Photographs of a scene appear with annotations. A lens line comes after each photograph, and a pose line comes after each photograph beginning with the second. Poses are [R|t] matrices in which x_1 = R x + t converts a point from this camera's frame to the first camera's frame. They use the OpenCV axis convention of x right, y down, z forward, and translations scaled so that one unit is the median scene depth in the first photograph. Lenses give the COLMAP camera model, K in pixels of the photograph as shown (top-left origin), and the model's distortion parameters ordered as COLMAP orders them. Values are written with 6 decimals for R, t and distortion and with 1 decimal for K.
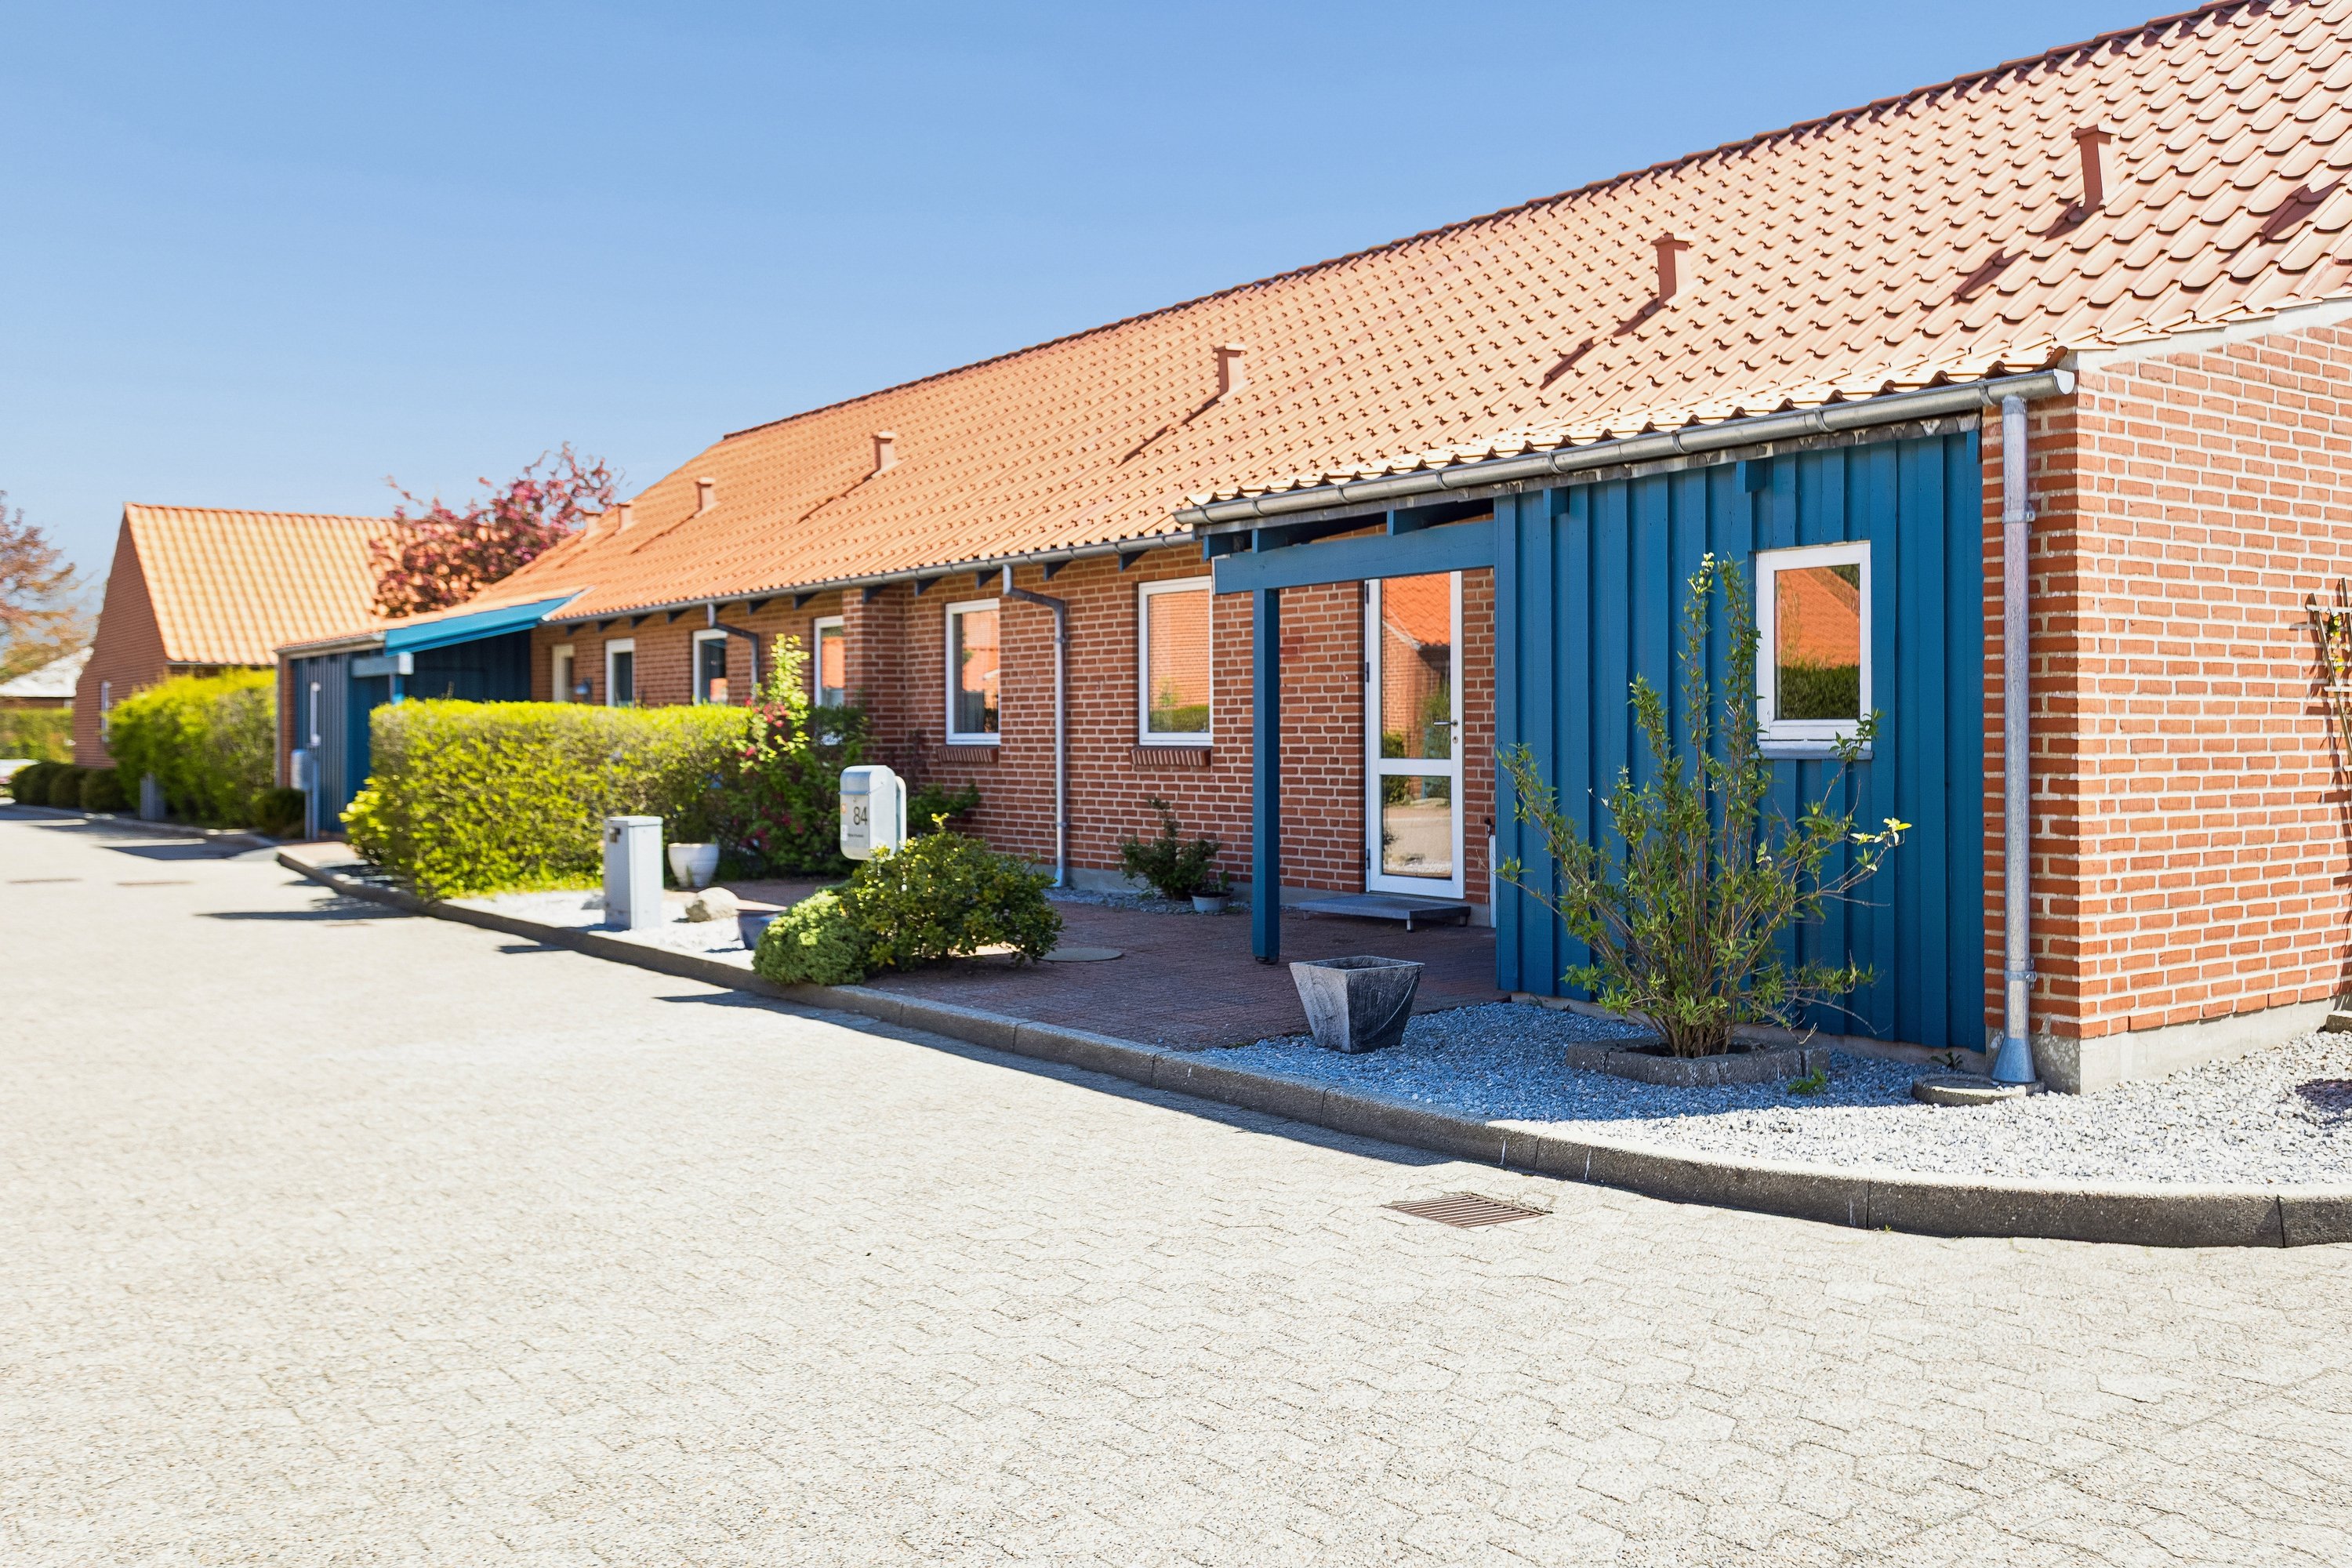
lens RADIAL K [[2061.6, 0, 1176.0], [0, 2061.6, 784.0], [0, 0, 1]] dist [0.011797, -0.002358]
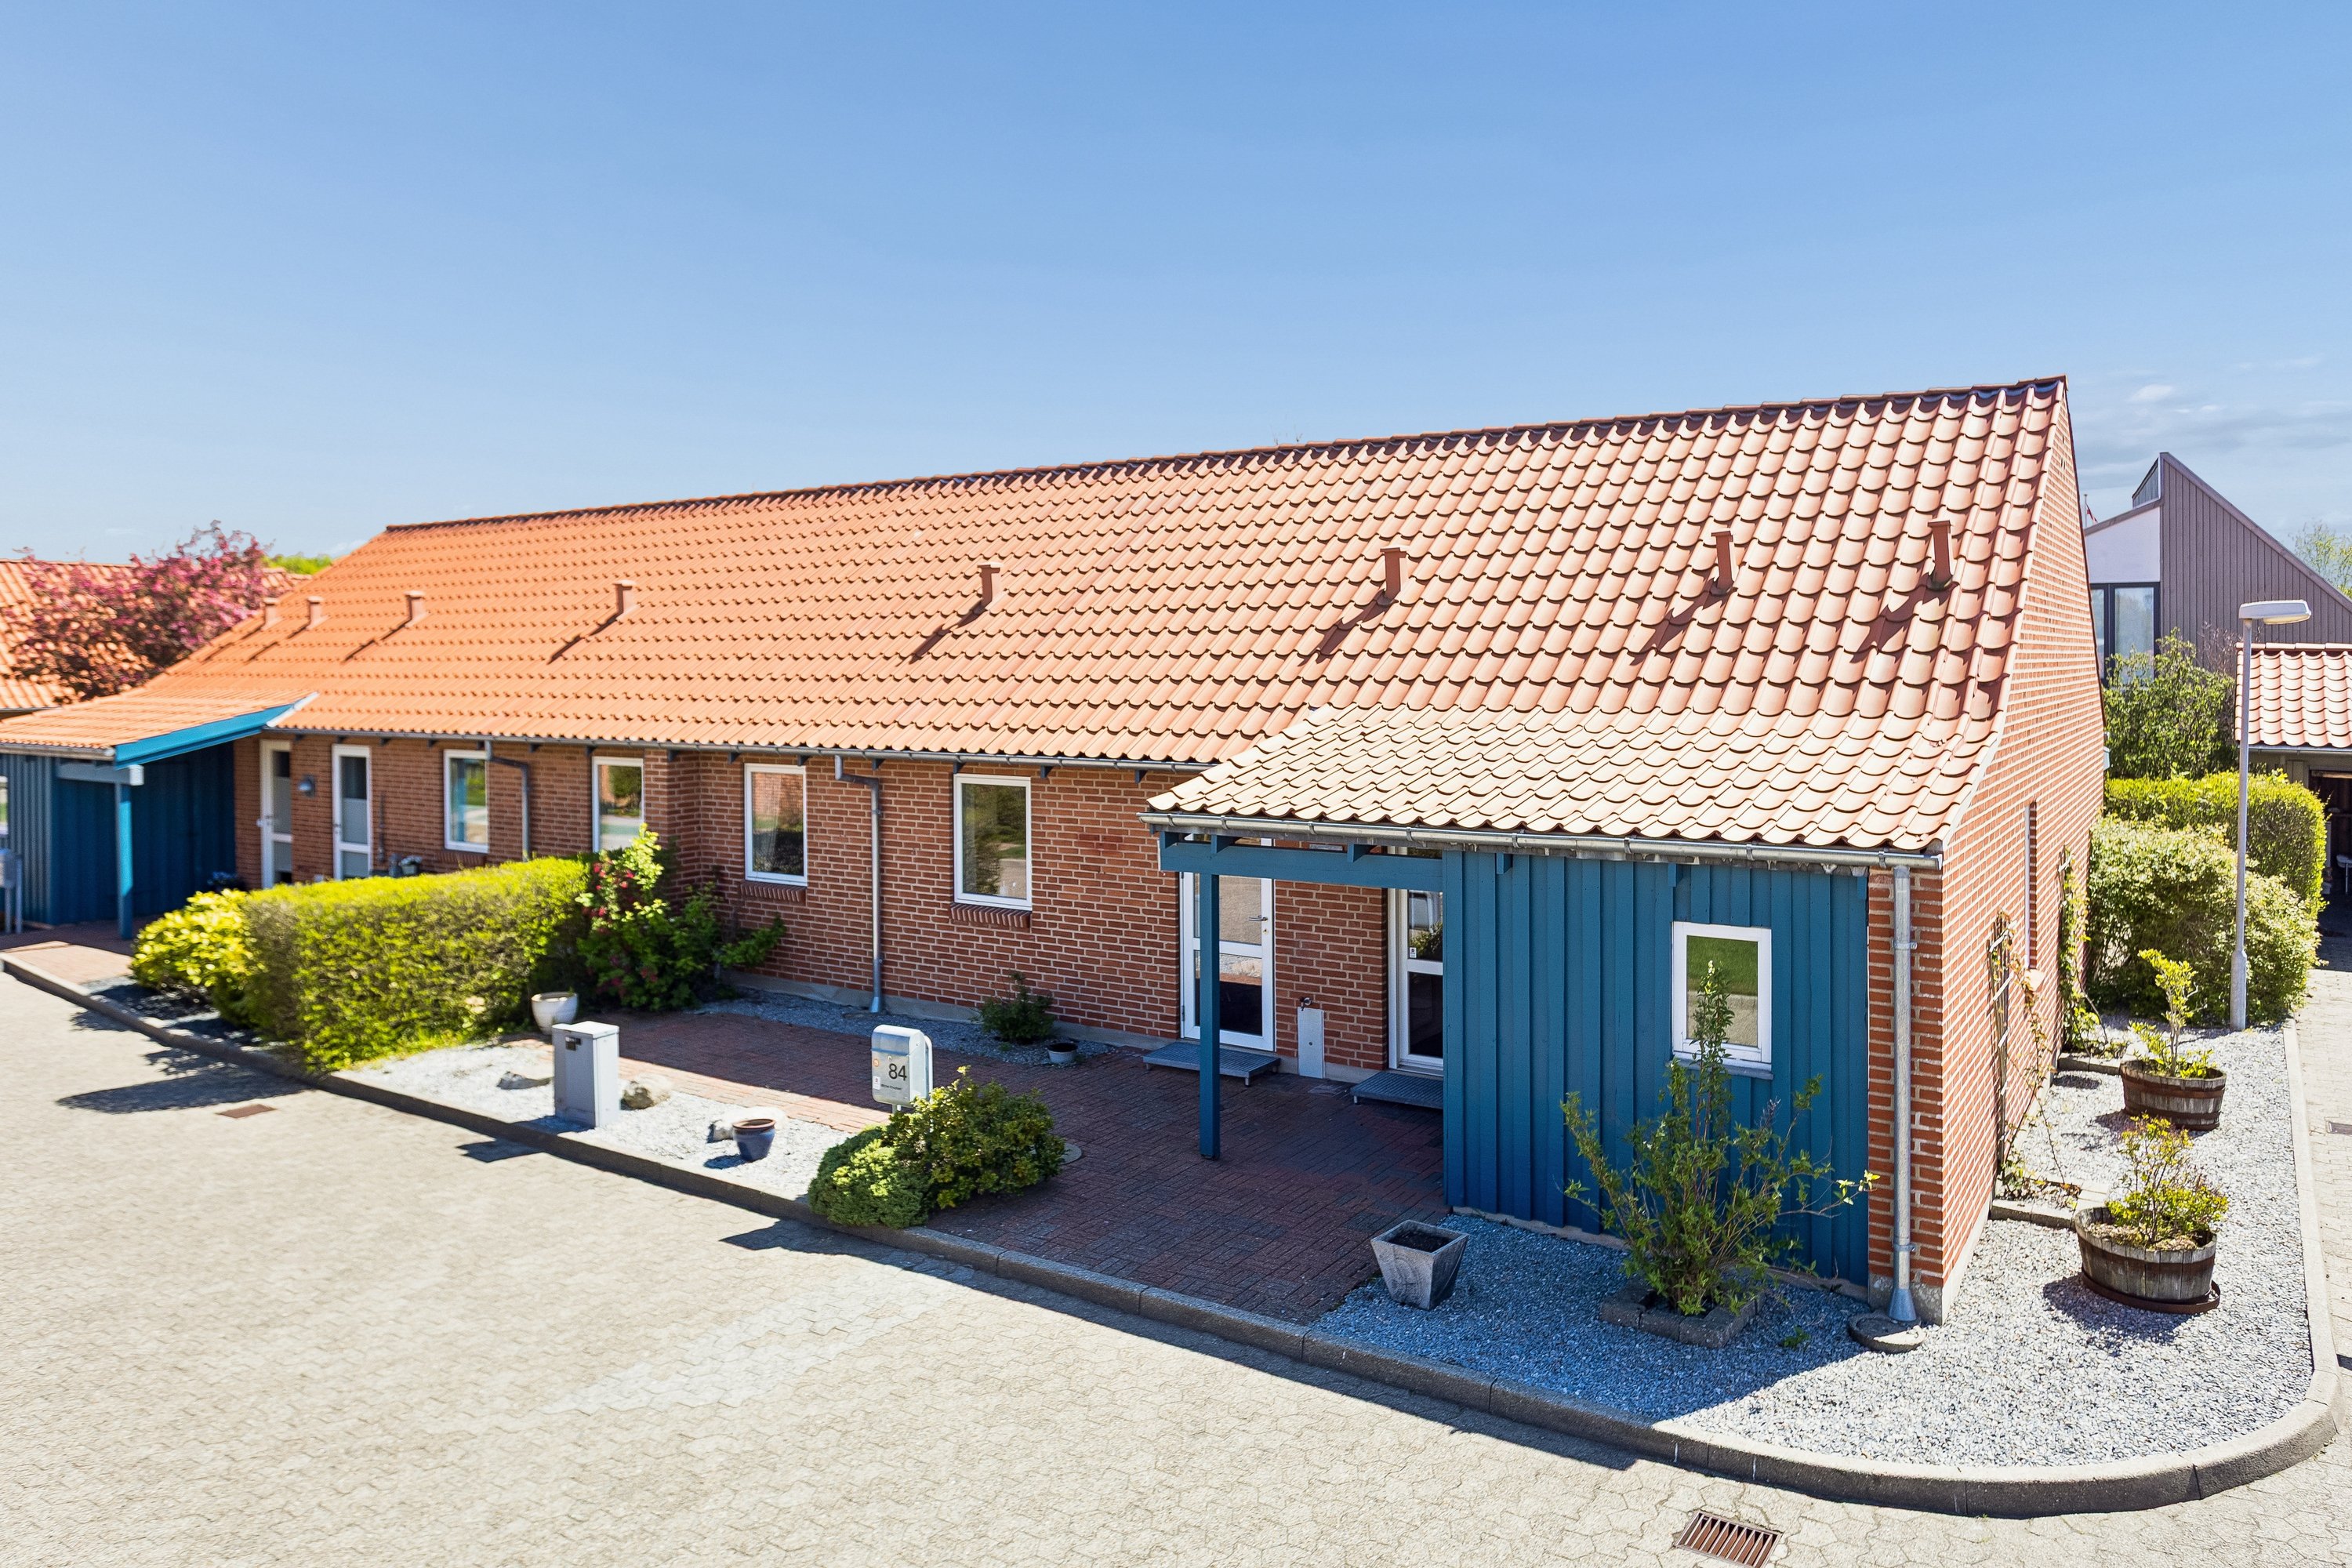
lens RADIAL K [[1612.1, 0, 1174.0], [0, 1612.1, 706.1], [0, 0, 1]] dist [0.003416, -0.000194]
pose [[0.939415, -0.009199, 0.342660, -0.225786], [0.006772, 0.999943, 0.008281, -0.144331], [-0.342716, -0.005459, 0.939423, 0.035134]]
